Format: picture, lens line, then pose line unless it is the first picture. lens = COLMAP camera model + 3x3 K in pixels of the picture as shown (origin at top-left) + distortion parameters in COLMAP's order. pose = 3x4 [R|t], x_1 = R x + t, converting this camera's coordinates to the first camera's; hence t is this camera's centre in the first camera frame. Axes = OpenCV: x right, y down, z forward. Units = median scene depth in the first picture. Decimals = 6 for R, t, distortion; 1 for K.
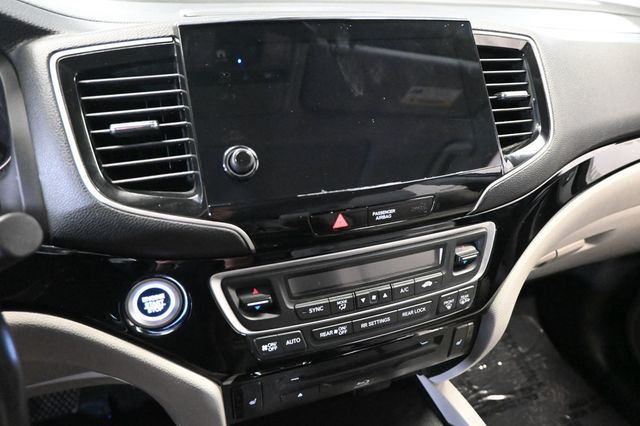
lens RADIAL K [[451.8, 0, 321.3], [0, 451.8, 213.4], [0, 0, 1]] dist [0.012981, 0.004580]
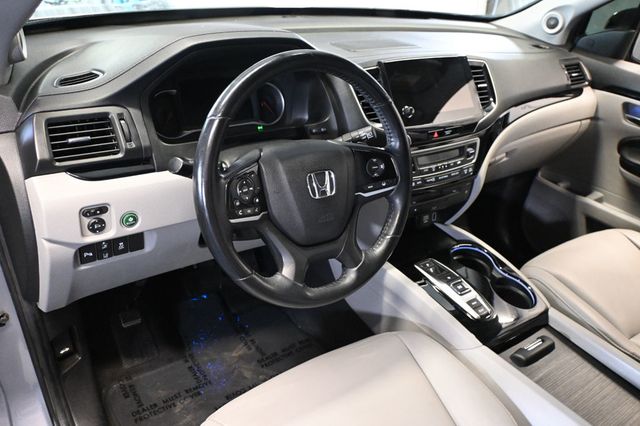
lens RADIAL K [[539.9, 0, 321.4], [0, 539.9, 212.7], [0, 0, 1]] dist [-0.005521, -0.005745]
pose [[0.960275, -0.066957, 0.270903, -1.277030], [0.064299, 0.997756, 0.018686, 0.318936], [-0.271546, -0.000525, 0.962425, -1.601705]]
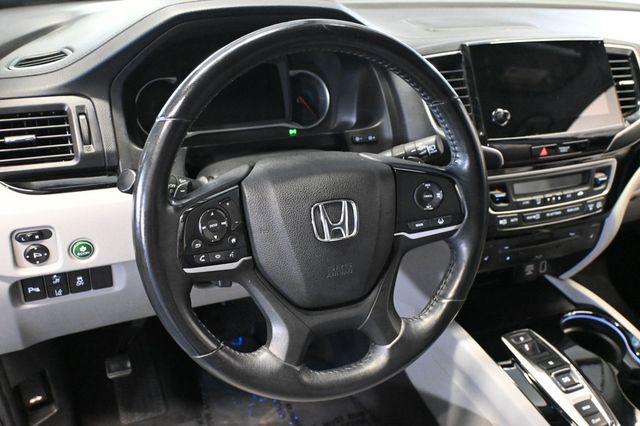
lens RADIAL K [[612.1, 0, 320.0], [0, 612.1, 212.5], [0, 0, 1]] dist [-0.009077, 0.000000]
pose [[0.997788, 0.005229, 0.066272, -0.868737], [-0.004593, 0.999942, -0.009758, 0.247866], [-0.066319, 0.009432, 0.997754, -1.188964]]
